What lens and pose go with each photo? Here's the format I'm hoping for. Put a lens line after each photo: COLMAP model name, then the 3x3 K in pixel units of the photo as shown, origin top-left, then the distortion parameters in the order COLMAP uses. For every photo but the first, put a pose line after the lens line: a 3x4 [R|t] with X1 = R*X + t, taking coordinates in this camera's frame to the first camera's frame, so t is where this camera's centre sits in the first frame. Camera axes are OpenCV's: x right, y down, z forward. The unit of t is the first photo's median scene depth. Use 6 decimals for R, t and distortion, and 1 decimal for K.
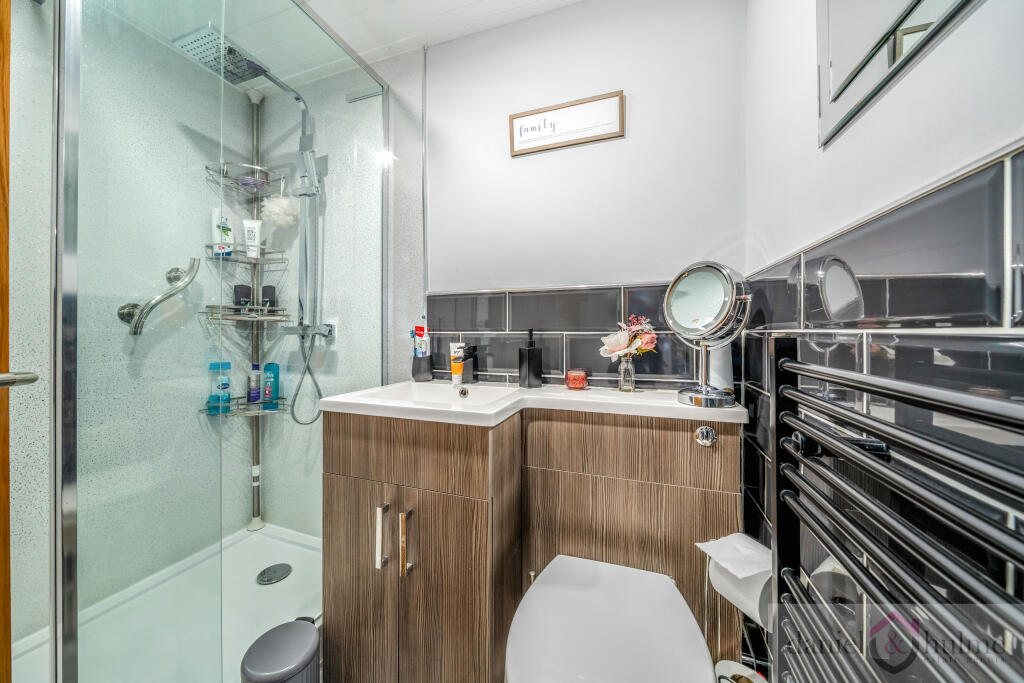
lens RADIAL K [[359.8, 0, 509.1], [0, 359.8, 332.7], [0, 0, 1]] dist [-0.003274, -0.000165]
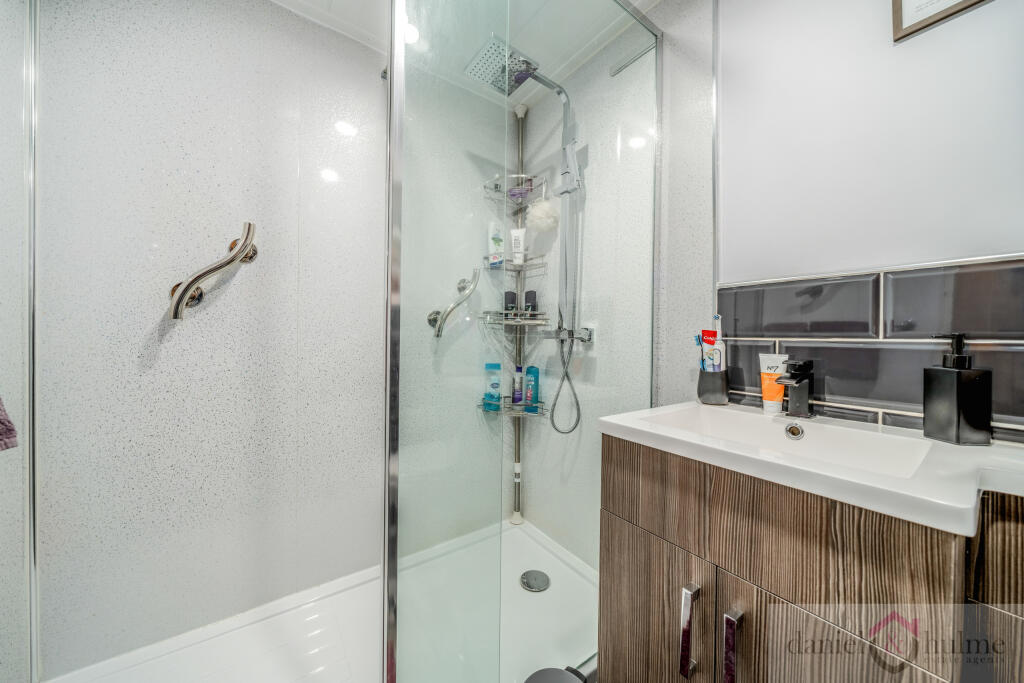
lens RADIAL K [[360.5, 0, 506.6], [0, 360.5, 341.4], [0, 0, 1]] dist [0.000188, -0.000026]
pose [[0.817876, 0.018195, -0.575107, -0.140383], [-0.013464, 0.999831, 0.012485, 0.001953], [0.575237, -0.002468, 0.817983, 0.127788]]
